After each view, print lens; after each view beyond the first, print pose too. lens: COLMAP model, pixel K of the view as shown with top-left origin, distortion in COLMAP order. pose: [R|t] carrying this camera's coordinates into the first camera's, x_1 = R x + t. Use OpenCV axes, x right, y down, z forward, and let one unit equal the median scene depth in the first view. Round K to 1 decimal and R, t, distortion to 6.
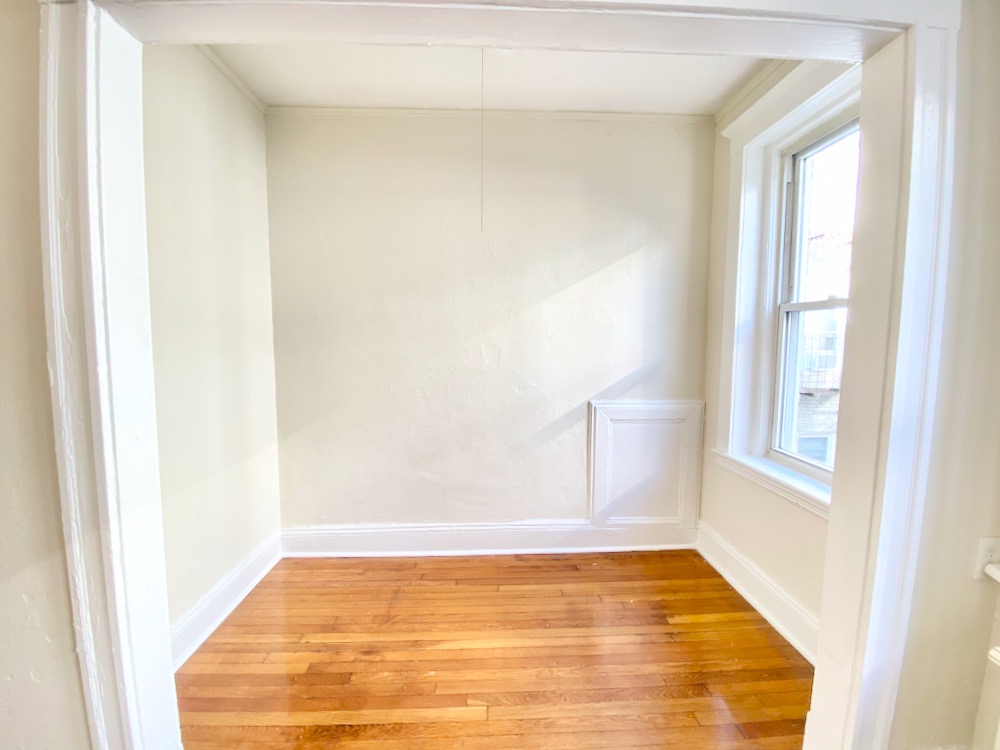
lens RADIAL K [[406.3, 0, 502.4], [0, 406.3, 369.8], [0, 0, 1]] dist [0.011074, -0.016214]
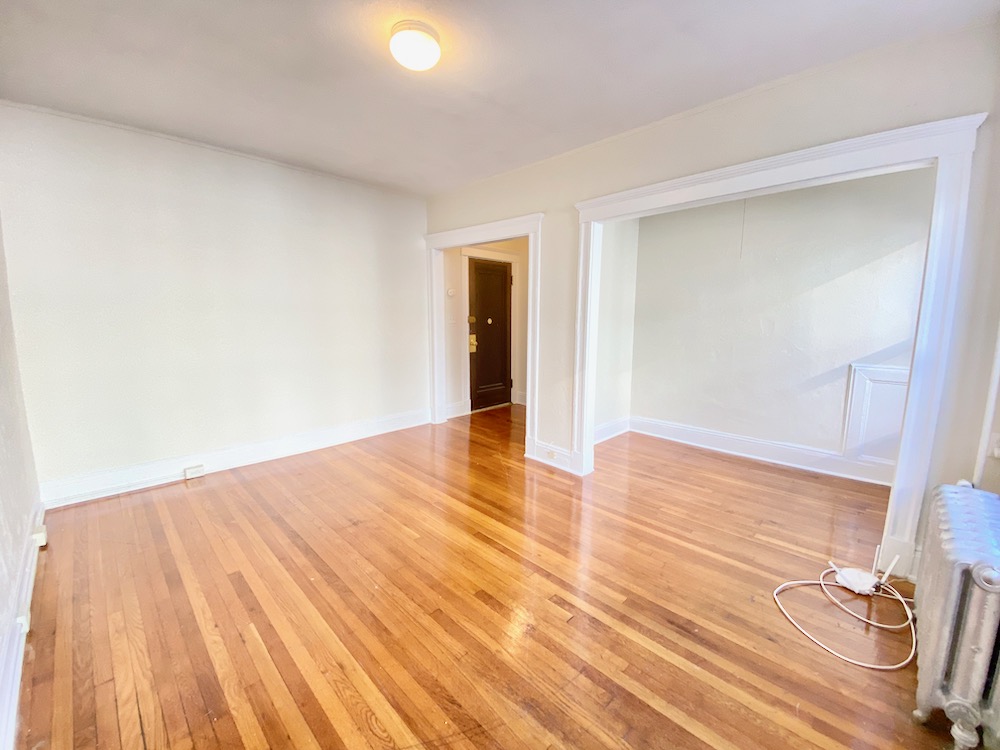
lens RADIAL K [[406.3, 0, 502.4], [0, 406.3, 369.8], [0, 0, 1]] dist [0.011074, -0.016214]
pose [[0.684806, 0.095014, -0.722505, 0.419057], [-0.055339, 0.995381, 0.078448, 0.059401], [0.726621, -0.013739, 0.686901, -0.767832]]
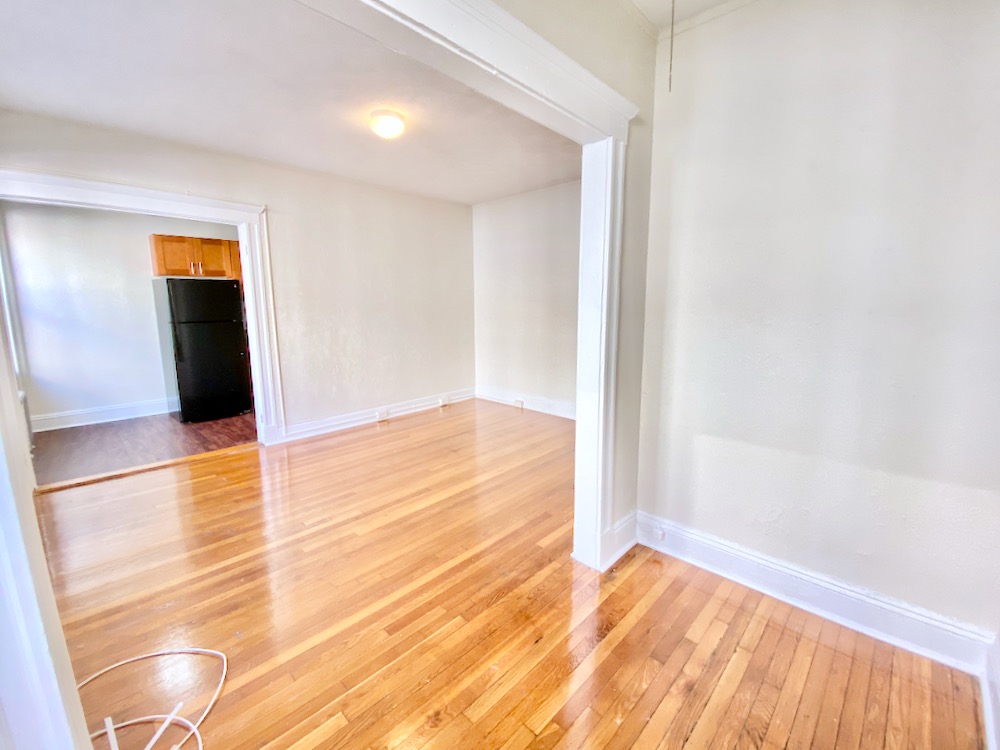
lens RADIAL K [[424.6, 0, 496.6], [0, 424.6, 369.5], [0, 0, 1]] dist [0.013941, -0.000140]
pose [[-0.728545, 0.103142, -0.677189, 0.343249], [-0.052320, 0.977332, 0.205144, -0.065154], [0.682997, 0.184887, -0.706634, 0.887186]]
